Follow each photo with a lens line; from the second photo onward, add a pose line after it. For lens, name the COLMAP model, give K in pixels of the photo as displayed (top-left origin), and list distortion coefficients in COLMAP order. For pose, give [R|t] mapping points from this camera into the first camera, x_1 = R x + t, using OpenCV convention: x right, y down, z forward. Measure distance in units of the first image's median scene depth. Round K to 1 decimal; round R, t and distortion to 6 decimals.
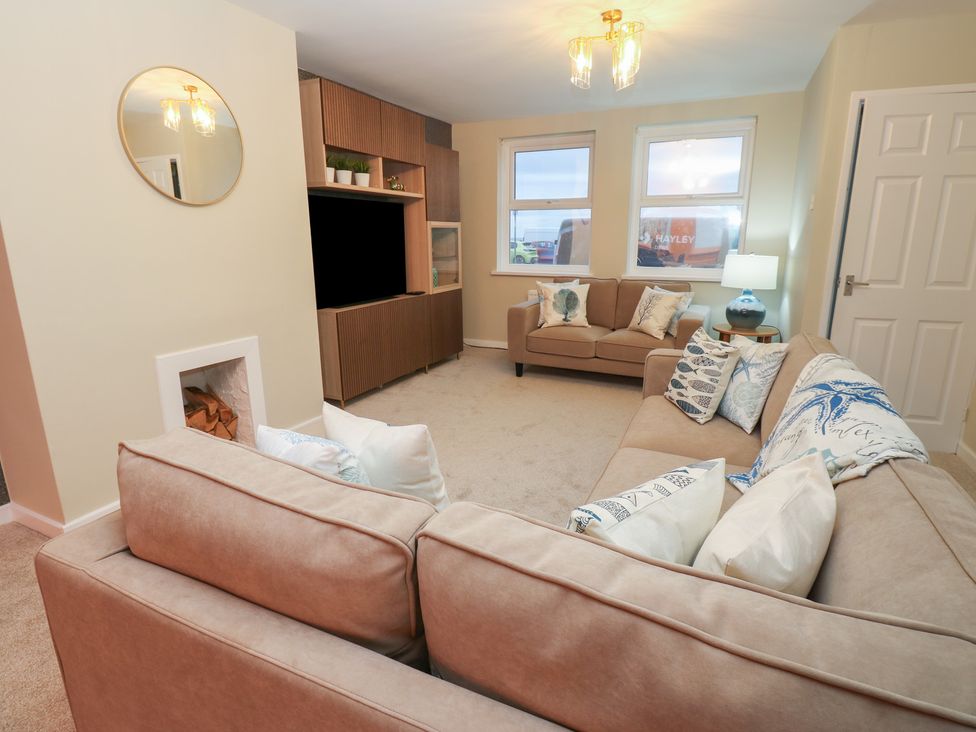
lens RADIAL K [[530.4, 0, 489.1], [0, 530.4, 363.0], [0, 0, 1]] dist [-0.007987, -0.007866]
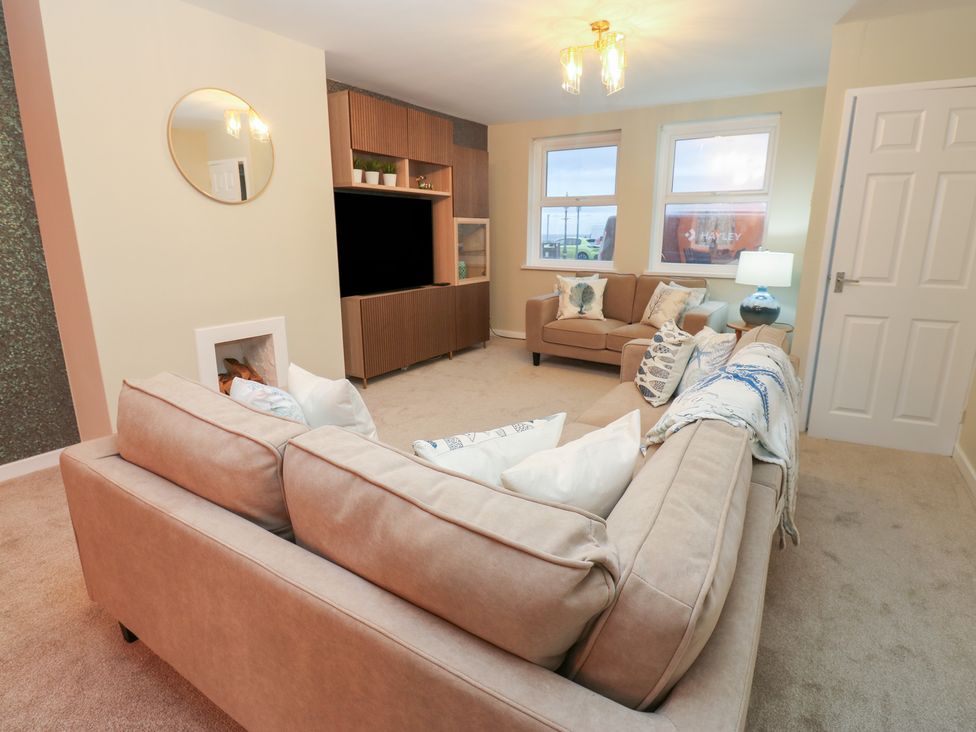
lens RADIAL K [[530.4, 0, 486.0], [0, 530.4, 362.0], [0, 0, 1]] dist [-0.007987, -0.007866]
pose [[0.990005, 0.038954, -0.135545, 0.161266], [-0.038308, 0.999239, 0.007377, 0.023258], [0.135729, -0.002111, 0.990744, -0.087725]]
